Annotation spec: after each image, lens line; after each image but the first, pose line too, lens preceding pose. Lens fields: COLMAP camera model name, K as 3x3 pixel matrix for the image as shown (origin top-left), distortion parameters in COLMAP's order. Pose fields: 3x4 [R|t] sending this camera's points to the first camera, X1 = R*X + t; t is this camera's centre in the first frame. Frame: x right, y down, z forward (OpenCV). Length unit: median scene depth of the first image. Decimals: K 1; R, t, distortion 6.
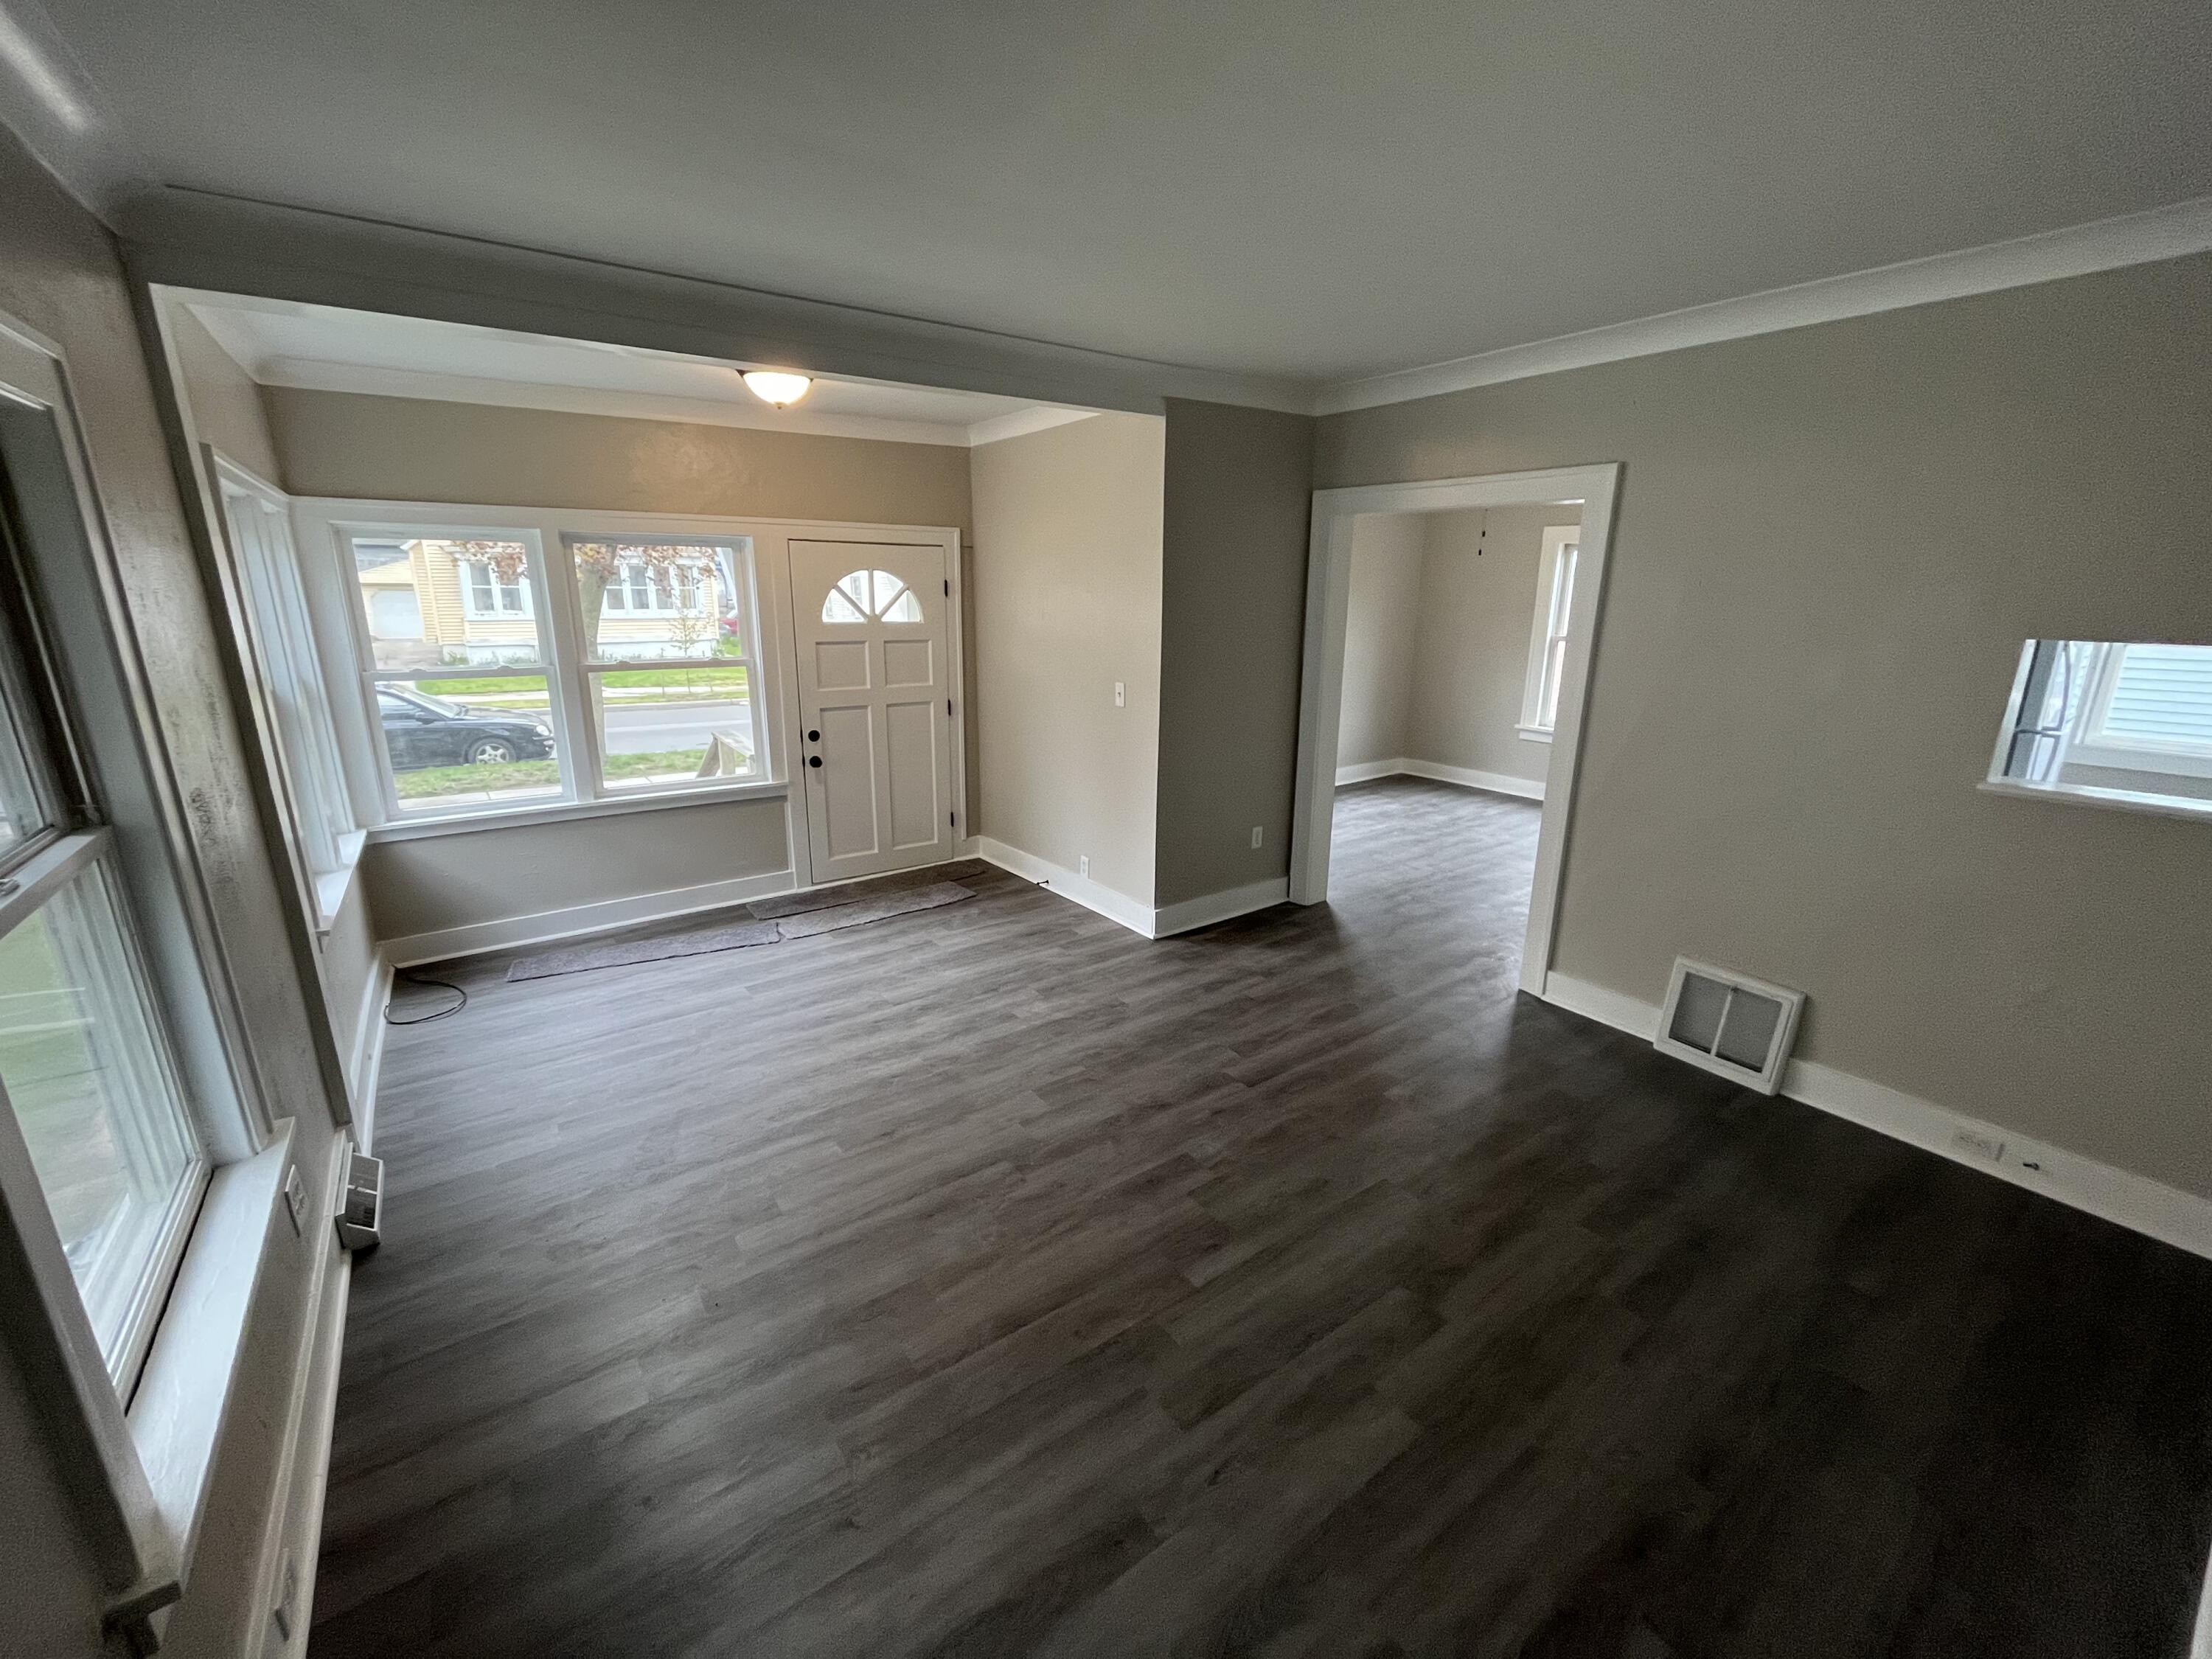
lens RADIAL K [[892.9, 0, 1097.2], [0, 892.9, 827.5], [0, 0, 1]] dist [-0.002976, -0.000719]
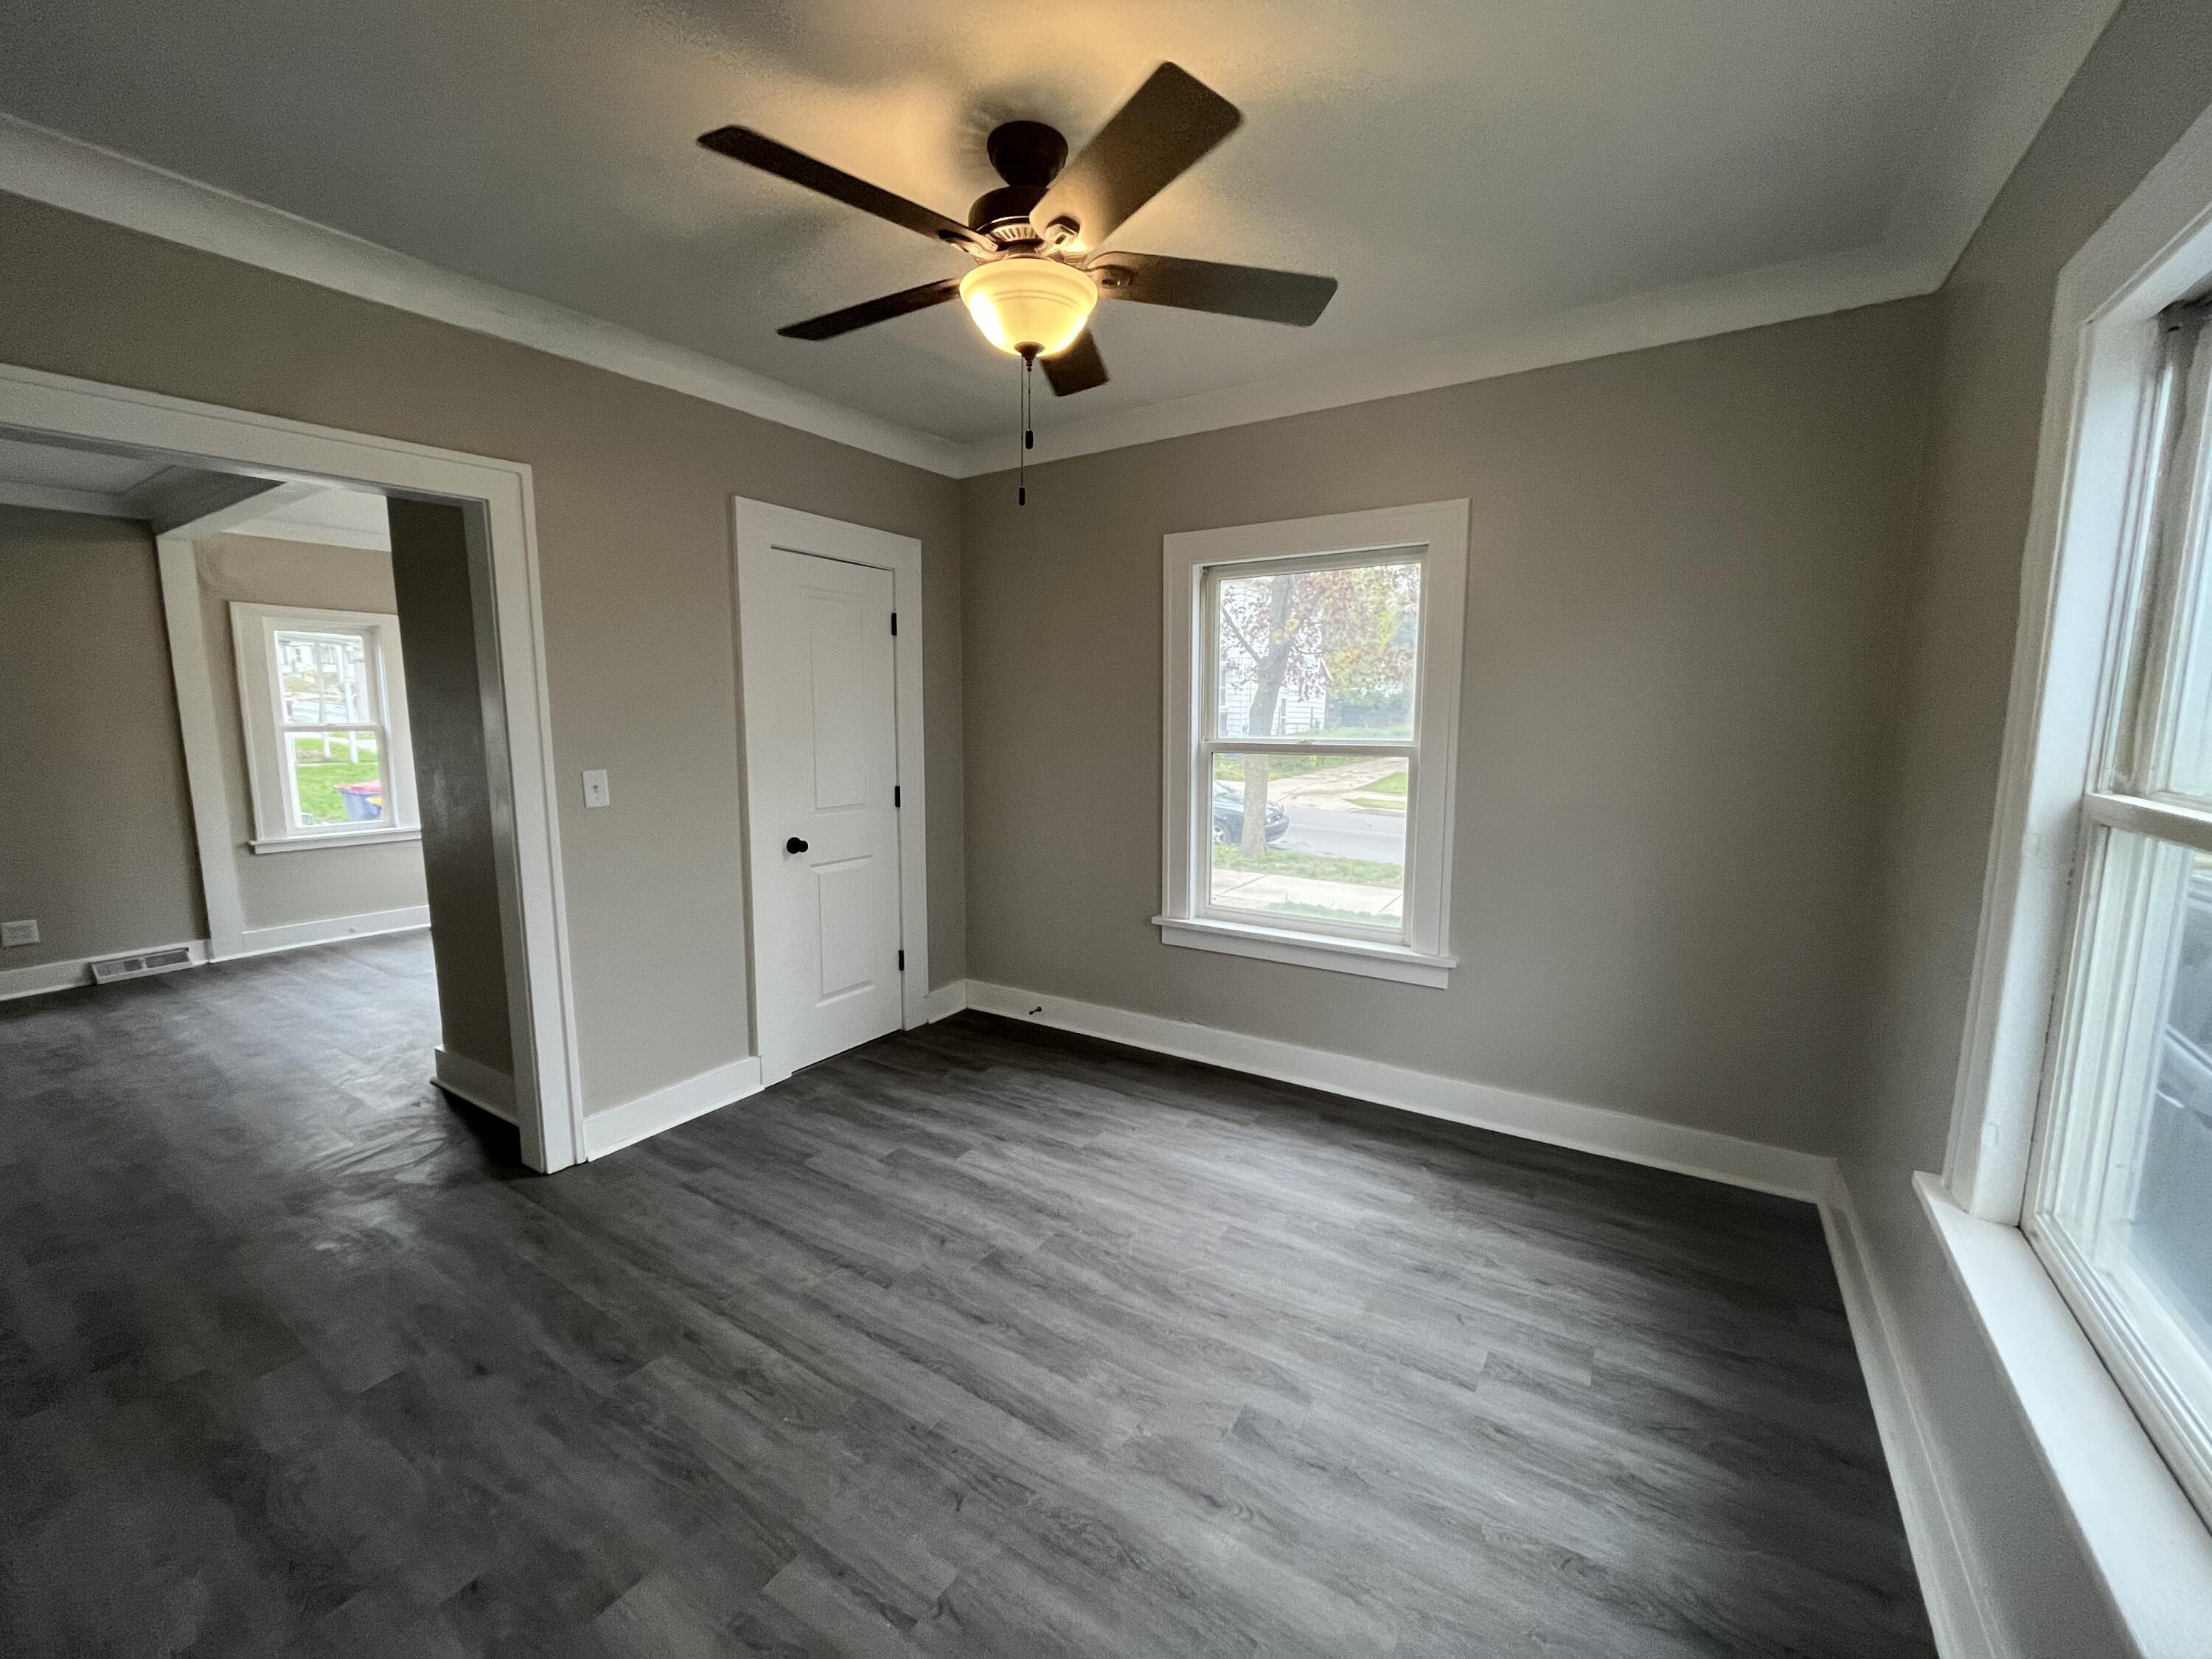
lens RADIAL K [[892.9, 0, 1097.2], [0, 892.9, 827.5], [0, 0, 1]] dist [-0.002976, -0.000719]
pose [[0.369300, 0.122975, -0.921138, 1.070713], [-0.242551, 0.969604, 0.032202, -0.285592], [0.897099, 0.211531, 0.387903, 1.281876]]
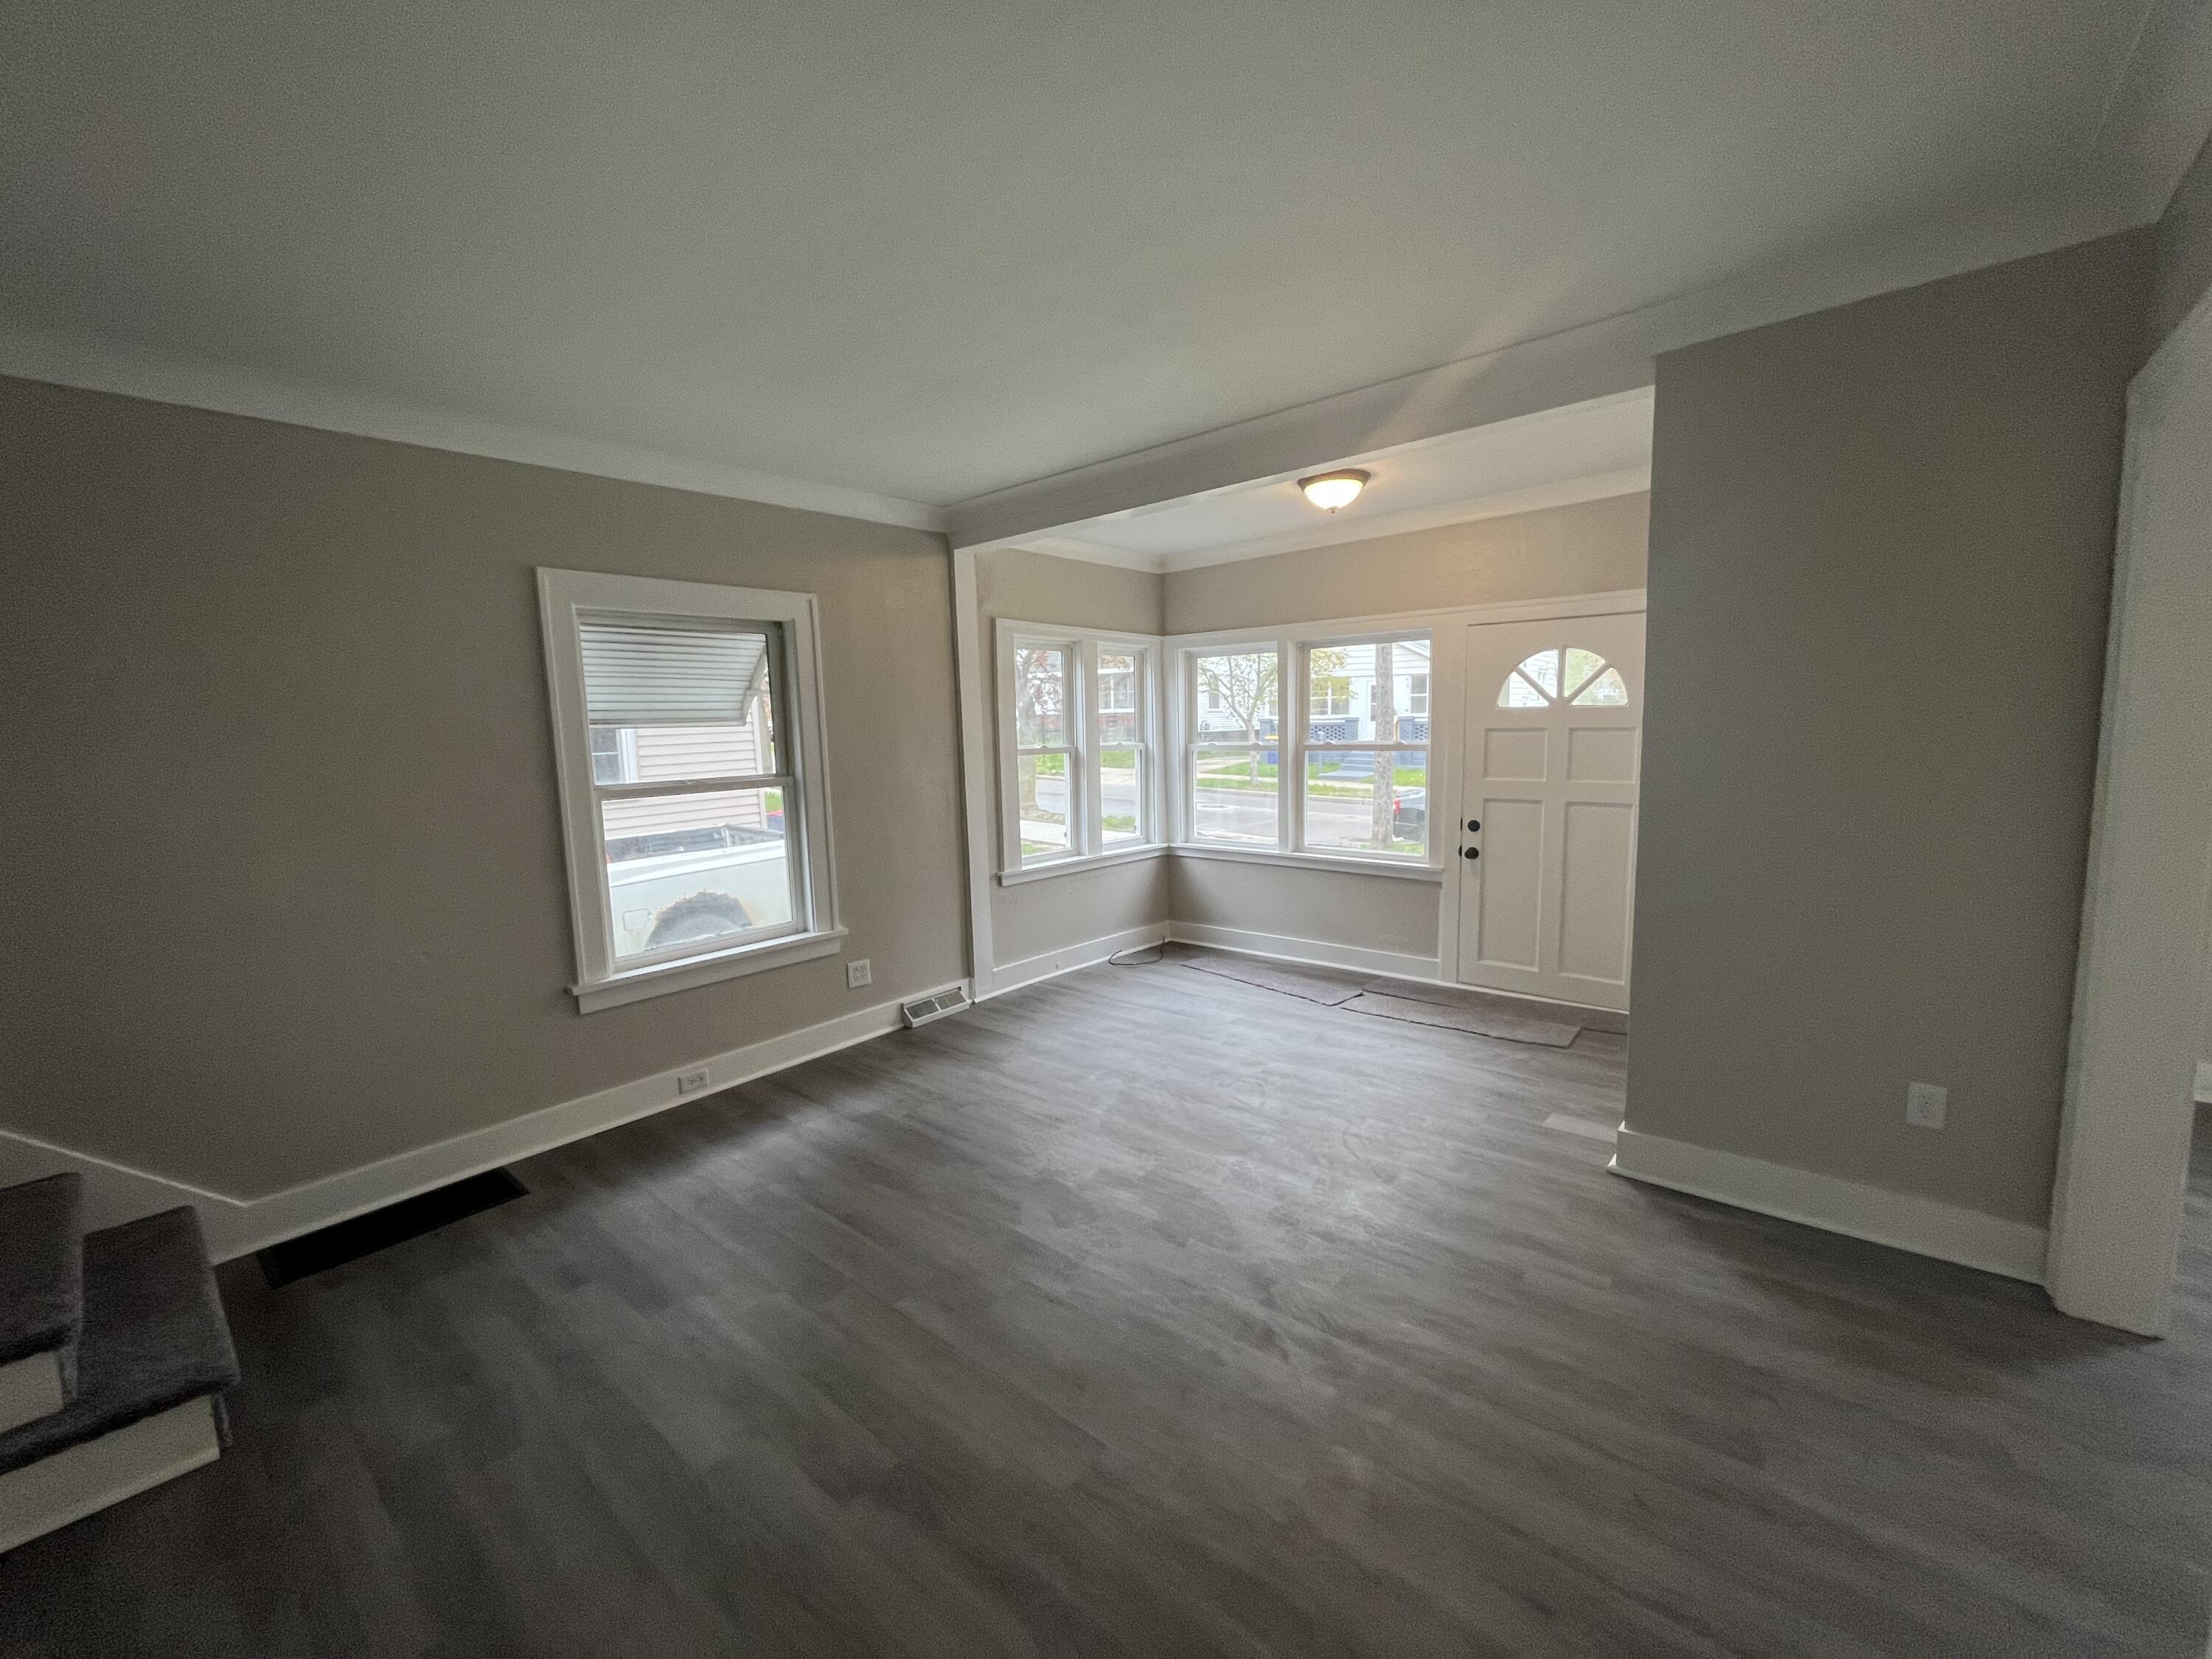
lens RADIAL K [[892.9, 0, 1097.2], [0, 892.9, 827.5], [0, 0, 1]] dist [-0.002976, -0.000719]
pose [[0.239417, 0.100712, -0.965679, 0.622596], [-0.223610, 0.973588, 0.046098, -0.068852], [0.944816, 0.204899, 0.255614, 0.475671]]
